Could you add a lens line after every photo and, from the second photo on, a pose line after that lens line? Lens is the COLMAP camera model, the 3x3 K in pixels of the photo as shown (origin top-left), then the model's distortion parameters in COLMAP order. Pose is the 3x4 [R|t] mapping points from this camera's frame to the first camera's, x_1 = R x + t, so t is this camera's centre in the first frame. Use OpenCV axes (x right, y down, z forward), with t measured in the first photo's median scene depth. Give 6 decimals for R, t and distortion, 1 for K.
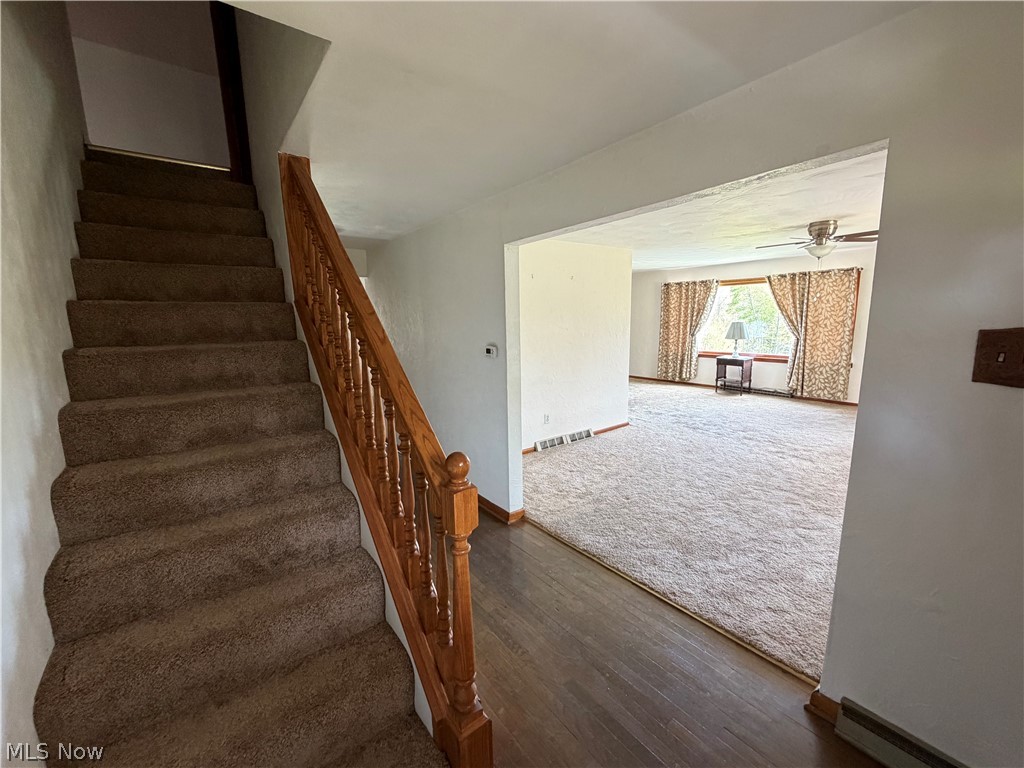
lens RADIAL K [[418.7, 0, 512.2], [0, 418.7, 385.8], [0, 0, 1]] dist [0.001690, -0.000082]
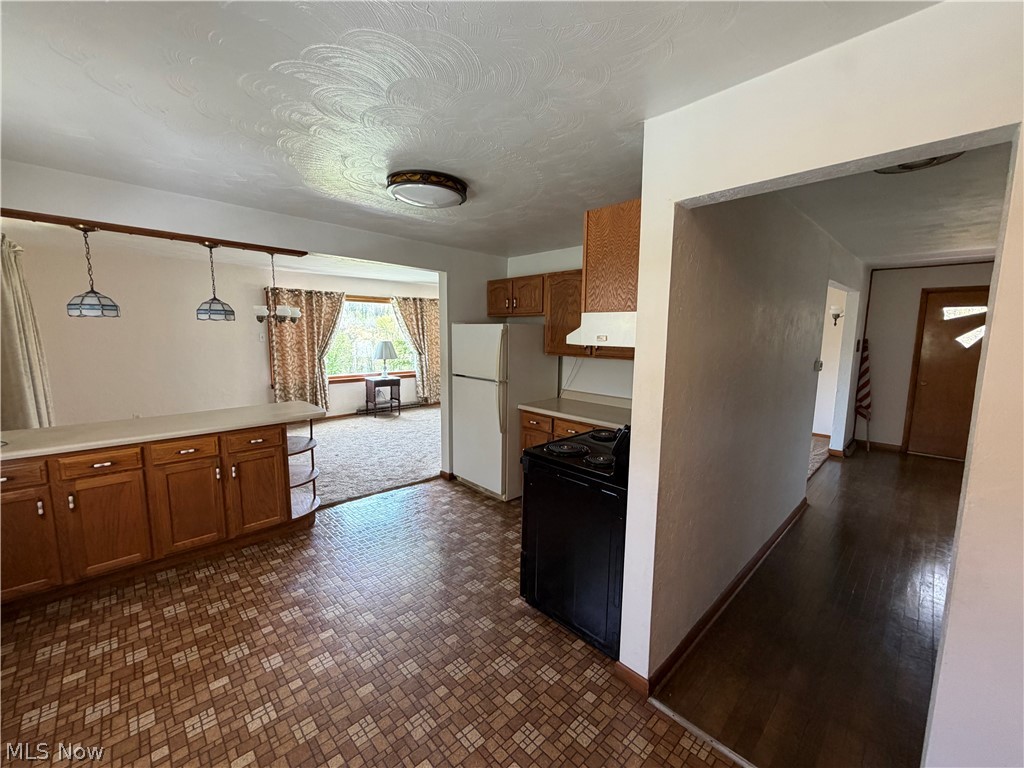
lens RADIAL K [[418.7, 0, 512.0], [0, 418.7, 385.5], [0, 0, 1]] dist [0.001690, -0.000082]
pose [[-0.099582, -0.113240, 0.988565, -0.526697], [0.157086, 0.979255, 0.127997, -0.149159], [-0.982551, 0.168036, -0.079728, 0.927803]]
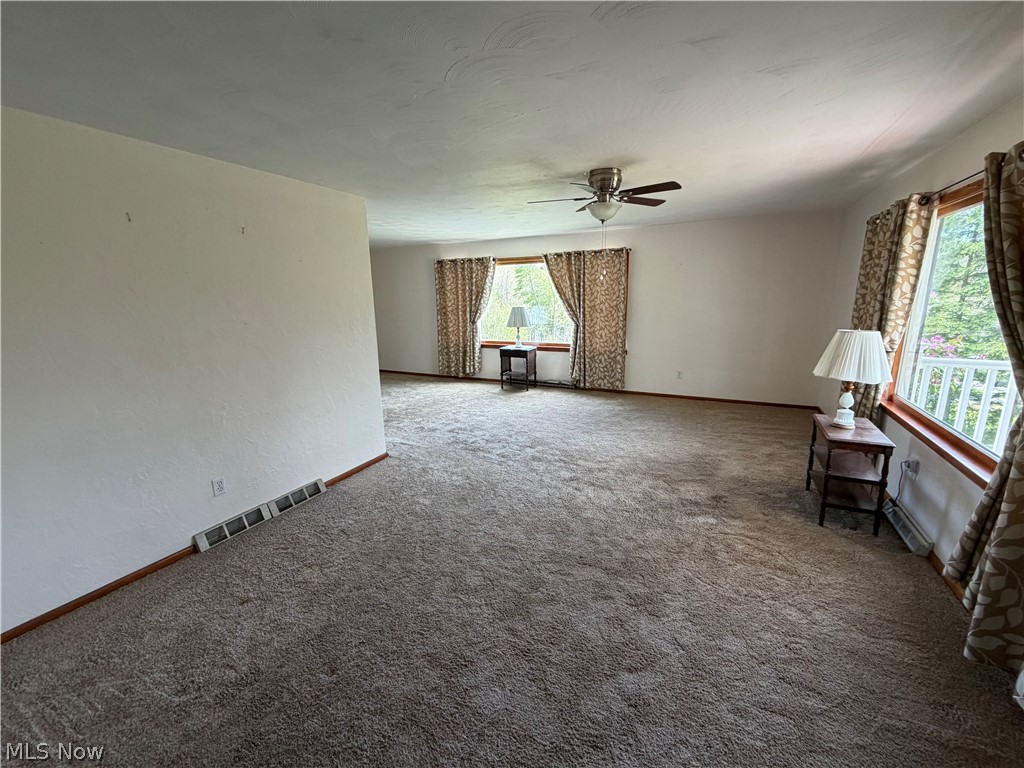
lens RADIAL K [[418.7, 0, 510.5], [0, 418.7, 386.9], [0, 0, 1]] dist [0.001690, -0.000082]
pose [[0.896706, -0.089290, 0.433526, 0.151932], [0.071899, 0.995817, 0.056385, -0.042628], [-0.436747, -0.019391, 0.899375, 0.254655]]
